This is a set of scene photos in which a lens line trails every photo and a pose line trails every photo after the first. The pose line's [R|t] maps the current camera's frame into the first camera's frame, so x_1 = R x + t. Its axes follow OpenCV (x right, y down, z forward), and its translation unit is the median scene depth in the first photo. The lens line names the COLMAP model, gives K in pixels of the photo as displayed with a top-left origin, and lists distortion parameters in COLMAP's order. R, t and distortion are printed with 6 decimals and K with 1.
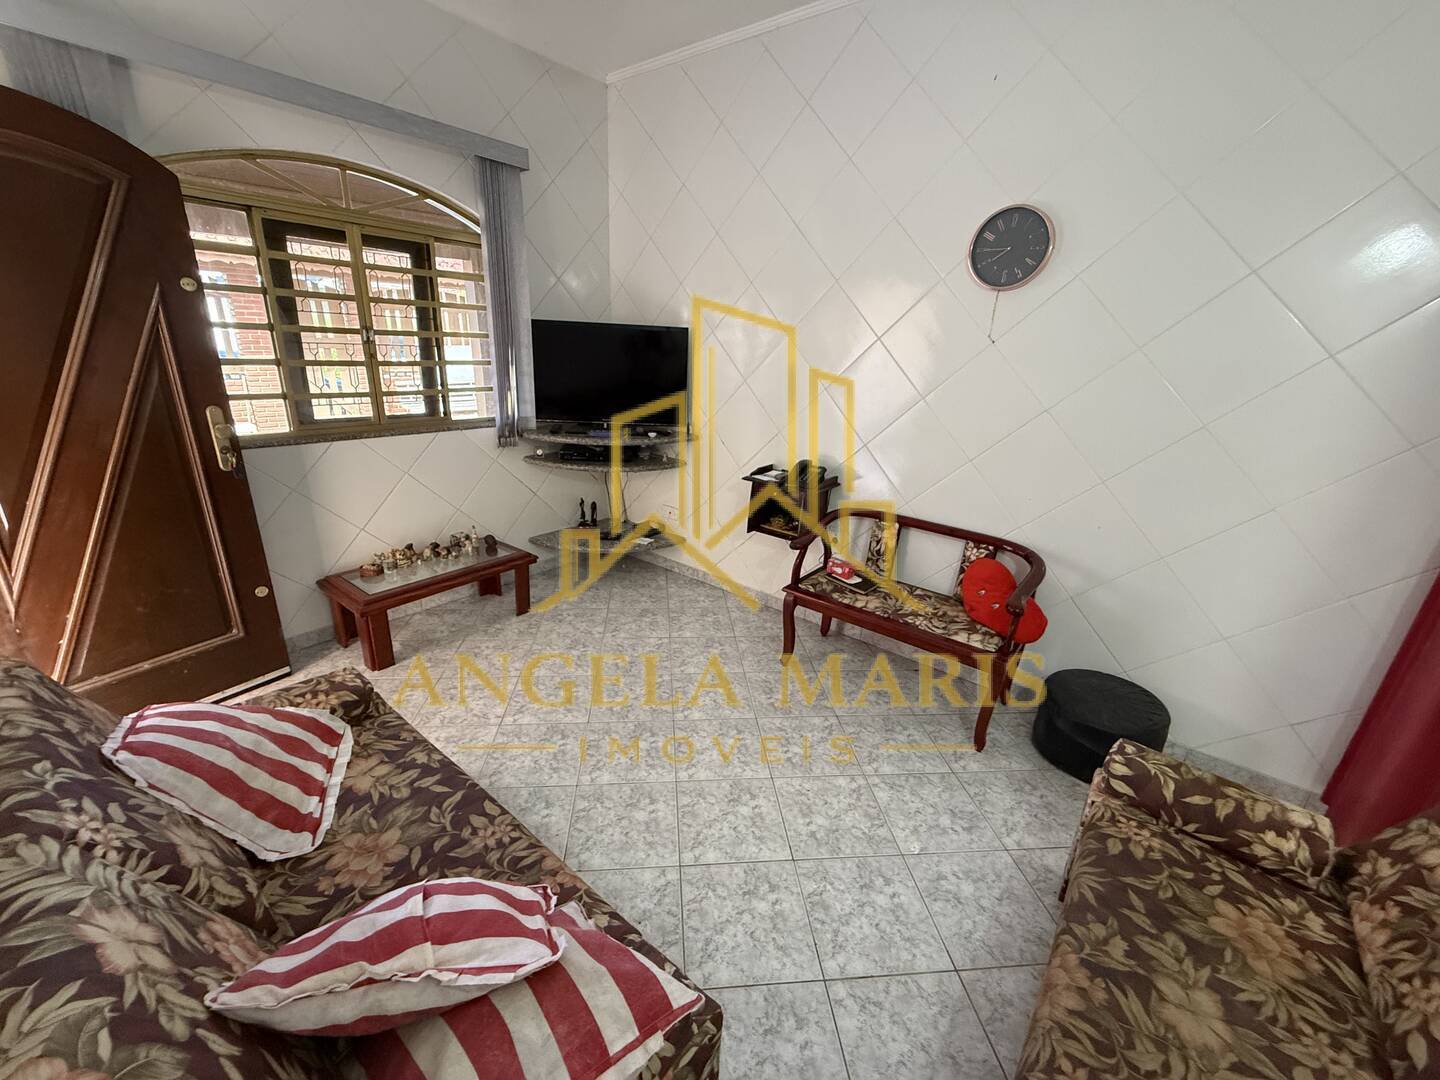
lens RADIAL K [[572.1, 0, 720.8], [0, 572.1, 545.1], [0, 0, 1]] dist [0.000960, 0.000446]
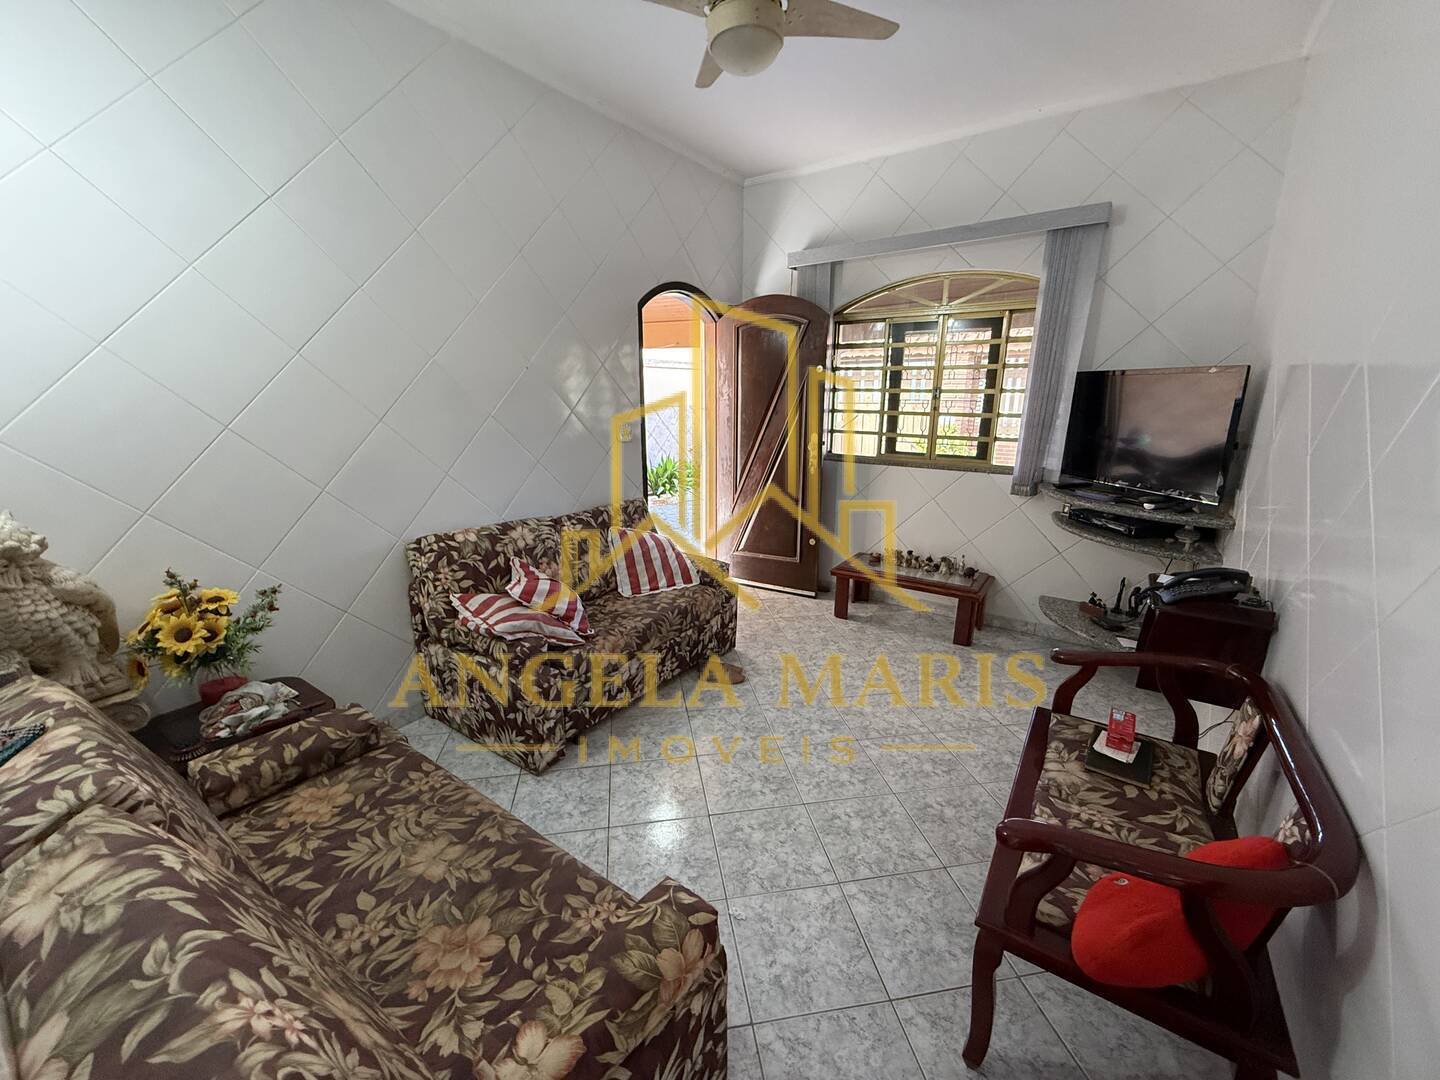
lens RADIAL K [[572.1, 0, 714.4], [0, 572.1, 547.5], [0, 0, 1]] dist [0.000960, 0.000446]
pose [[0.056832, 0.216798, -0.974561, 0.841924], [-0.338164, 0.922619, 0.185523, -0.120721], [0.939370, 0.319018, 0.125748, 0.516678]]
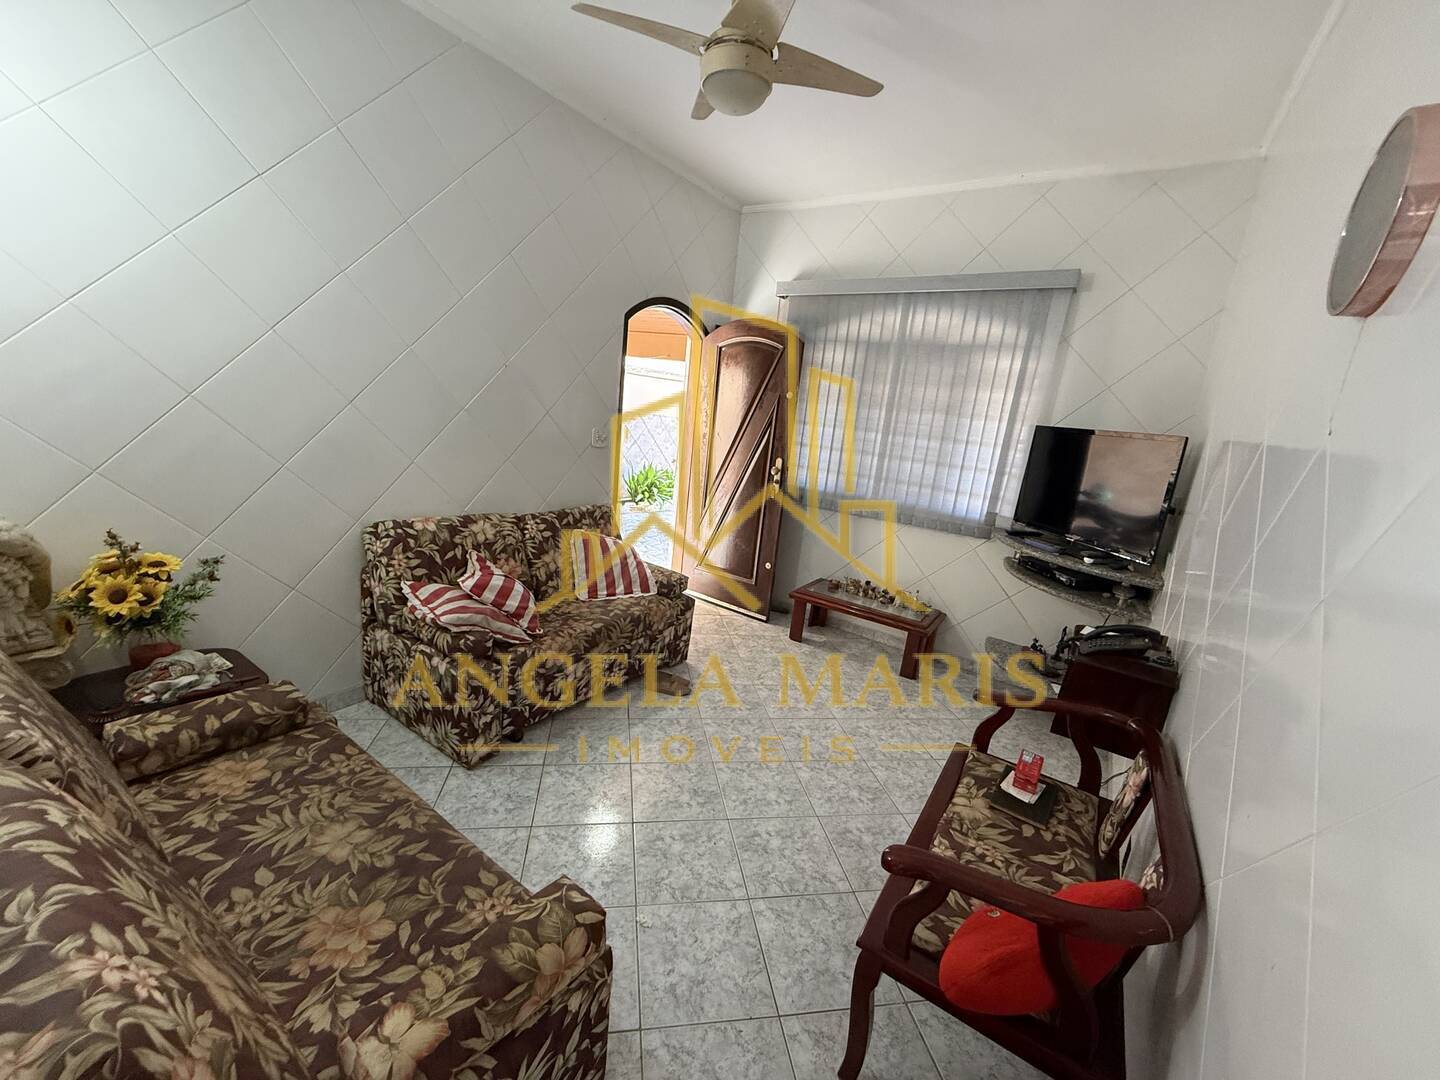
lens RADIAL K [[572.1, 0, 713.8], [0, 572.1, 547.5], [0, 0, 1]] dist [0.000960, 0.000446]
pose [[0.067768, 0.201649, -0.977111, 0.865674], [-0.430934, 0.889211, 0.153621, -0.146355], [0.899835, 0.410659, 0.147158, 0.555769]]
